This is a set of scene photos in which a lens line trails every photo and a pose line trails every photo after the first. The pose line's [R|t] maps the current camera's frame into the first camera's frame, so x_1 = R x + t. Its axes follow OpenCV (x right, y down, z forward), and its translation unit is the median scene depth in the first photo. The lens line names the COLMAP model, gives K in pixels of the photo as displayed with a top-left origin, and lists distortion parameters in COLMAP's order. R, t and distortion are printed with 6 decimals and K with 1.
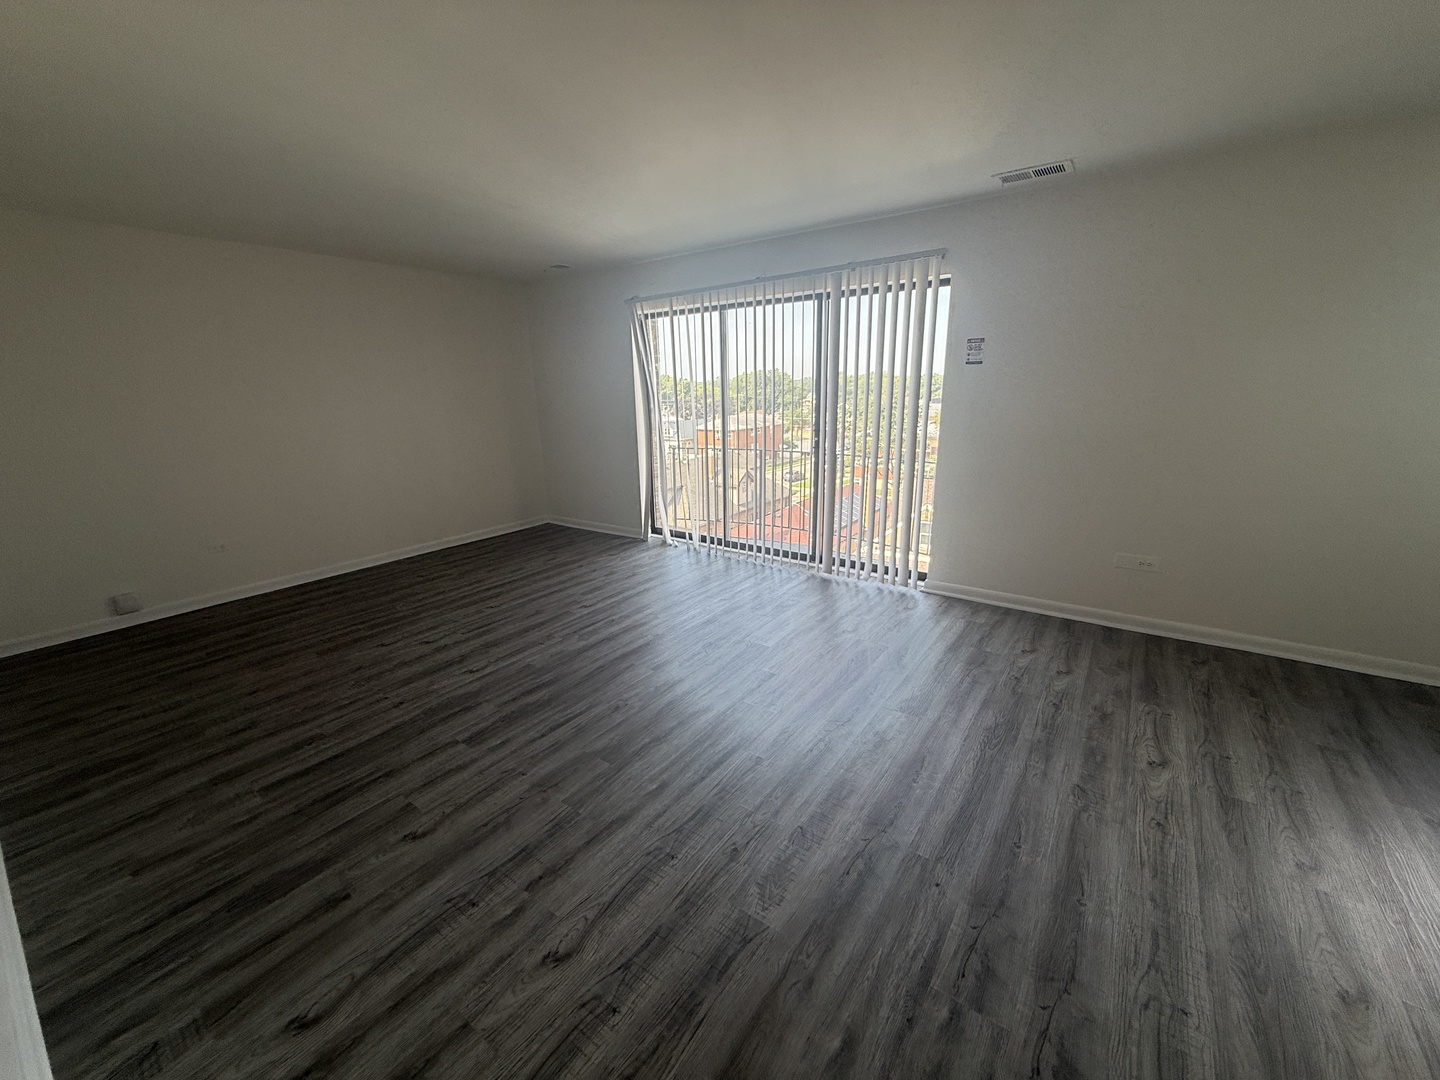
lens RADIAL K [[576.1, 0, 714.0], [0, 576.1, 533.9], [0, 0, 1]] dist [0.000070, -0.000064]
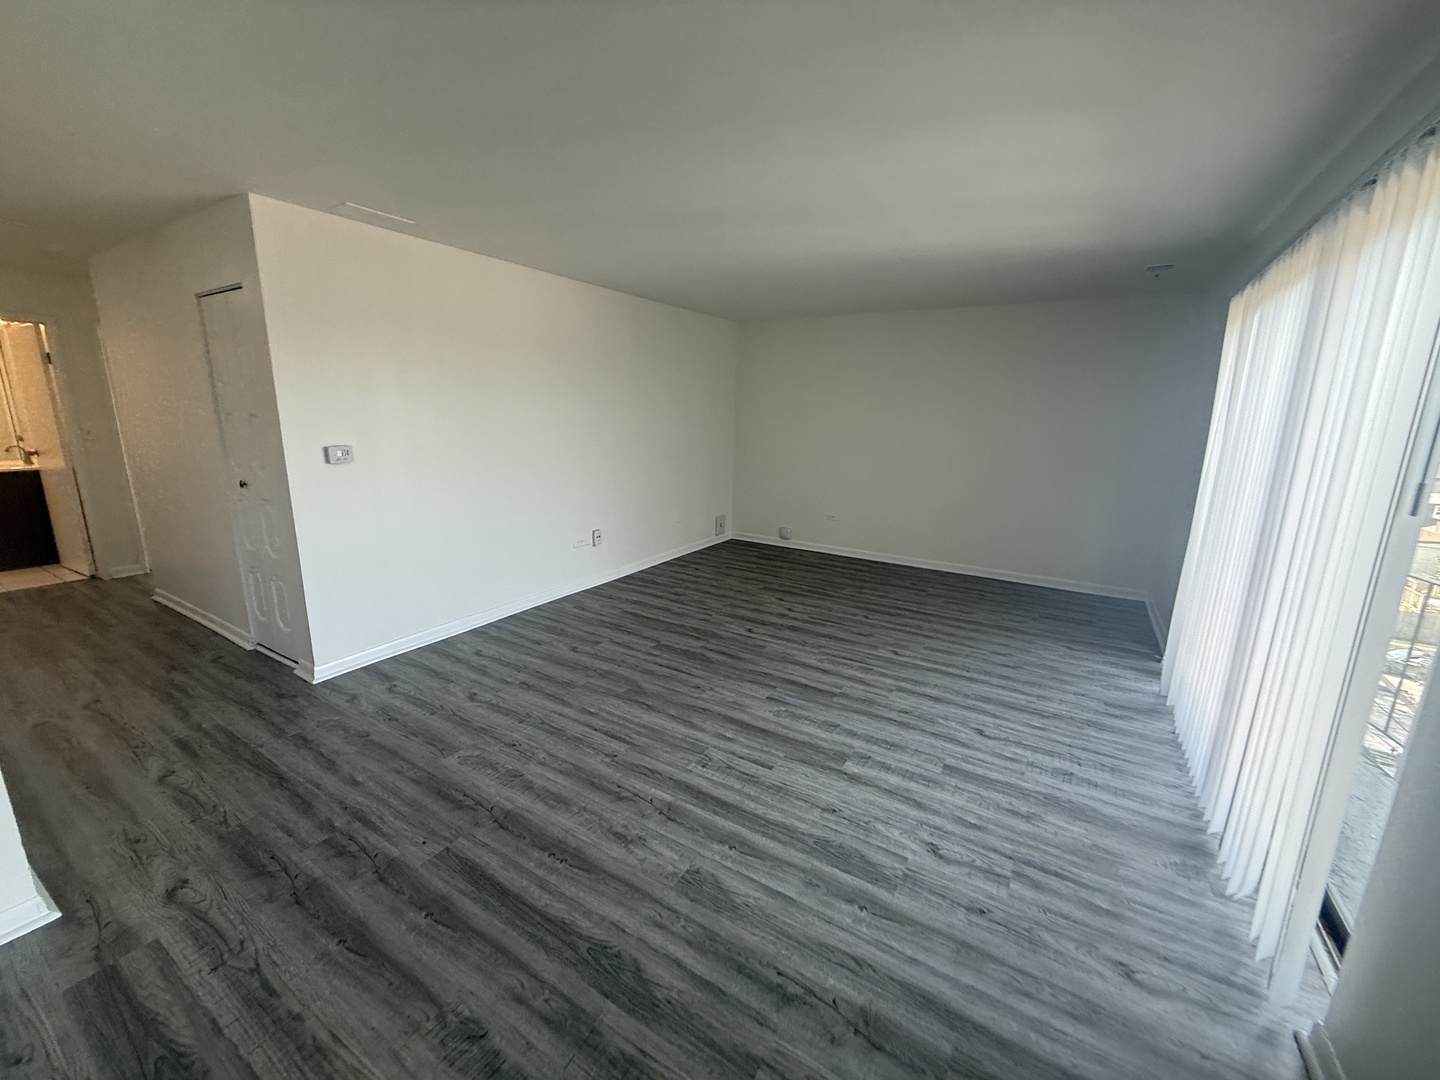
lens RADIAL K [[566.7, 0, 720.0], [0, 566.7, 540.0], [0, 0, 1]] dist [-0.001842, -0.000145]
pose [[0.080373, 0.243472, -0.966572, 0.835730], [-0.273195, 0.937956, 0.213547, -0.230408], [0.958595, 0.246899, 0.141902, 0.749546]]
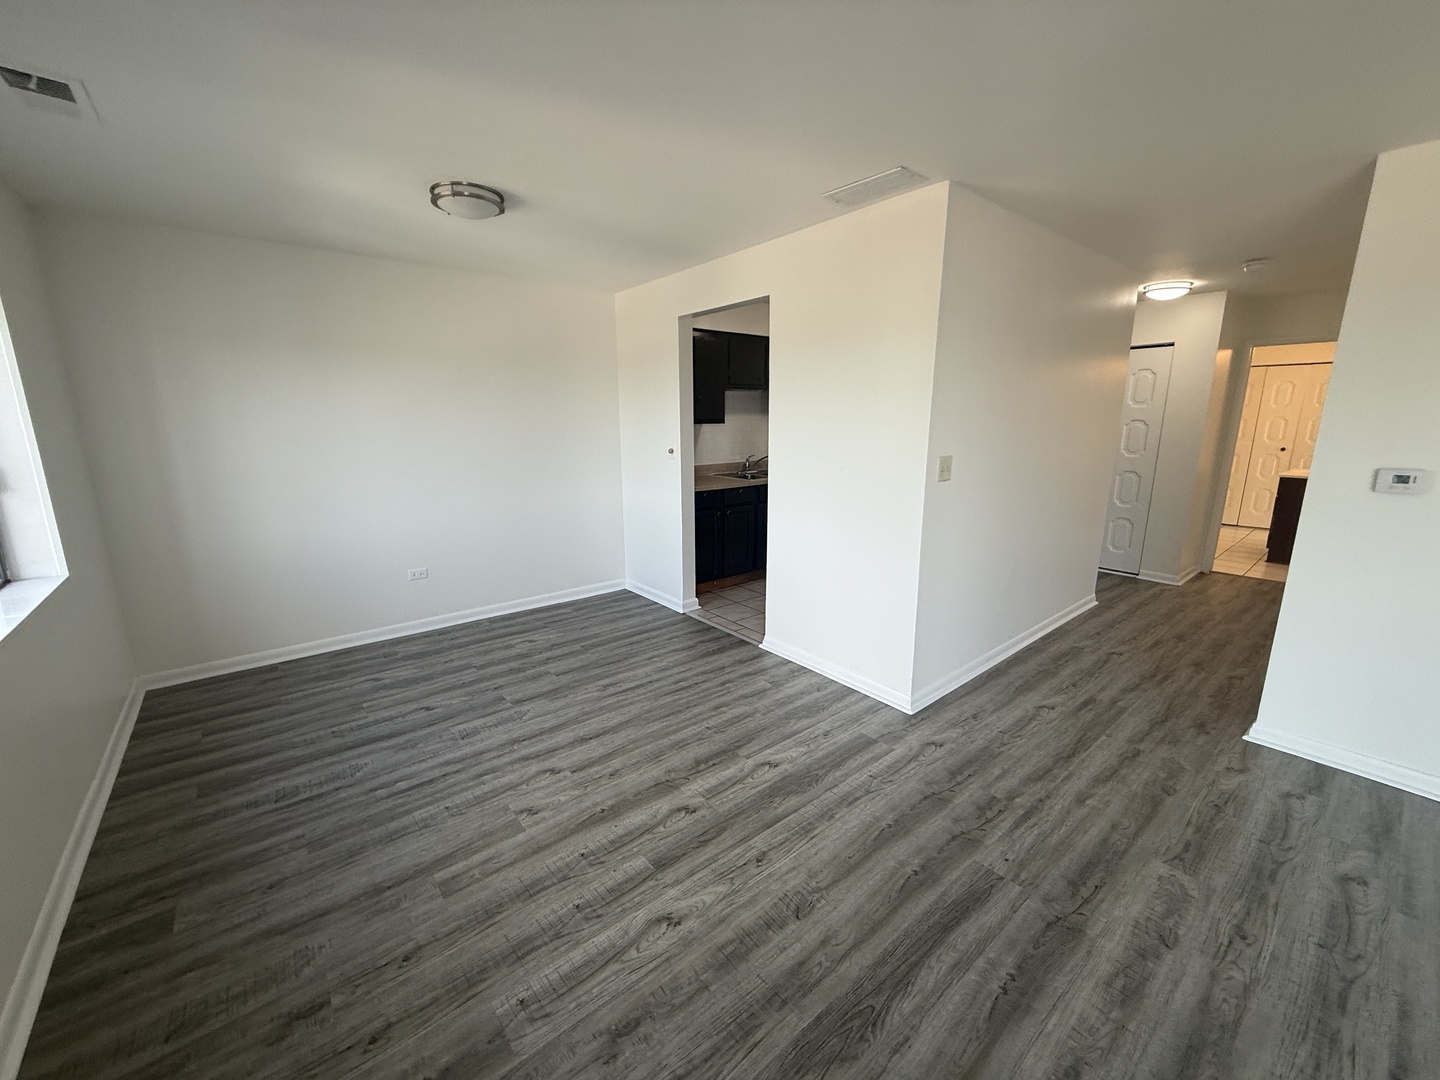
lens RADIAL K [[576.1, 0, 714.0], [0, 576.1, 533.9], [0, 0, 1]] dist [0.000070, -0.000064]
pose [[-0.968670, -0.024798, 0.247110, 0.406303], [0.086836, 0.898380, 0.430549, -0.307818], [-0.232676, 0.438518, -0.868081, 1.095835]]
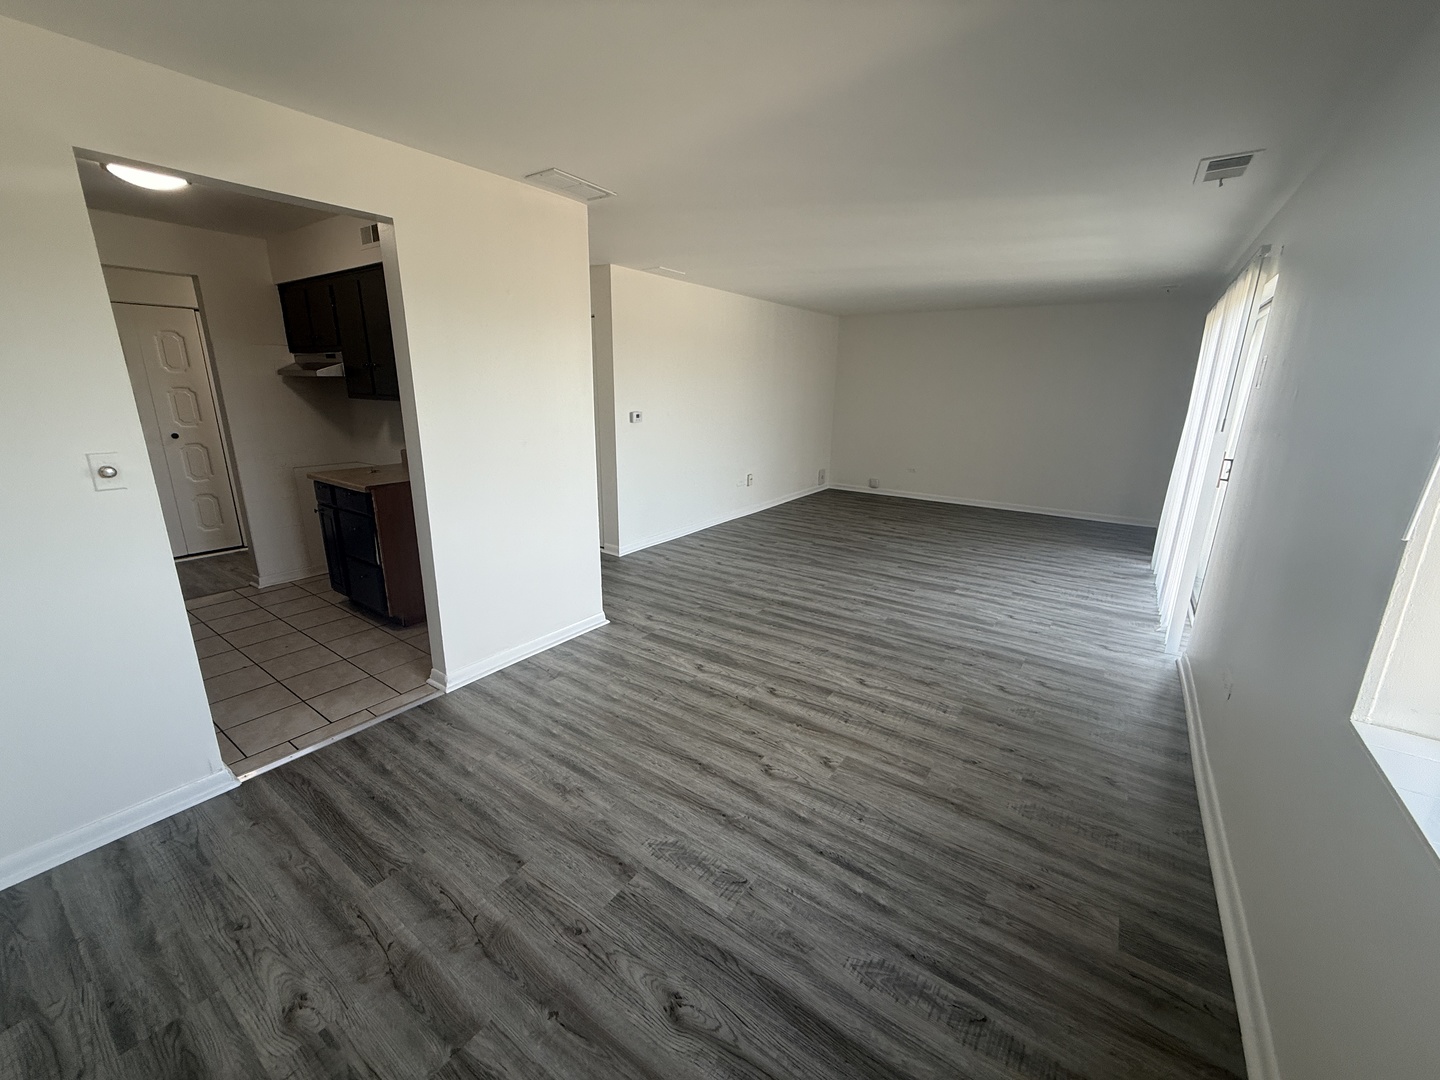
lens RADIAL K [[566.7, 0, 720.0], [0, 566.7, 540.0], [0, 0, 1]] dist [-0.001842, -0.000145]
pose [[0.022193, 0.286873, -0.957711, 1.507181], [-0.266636, 0.924948, 0.270881, -0.148977], [0.963542, 0.249349, 0.097019, 0.346015]]
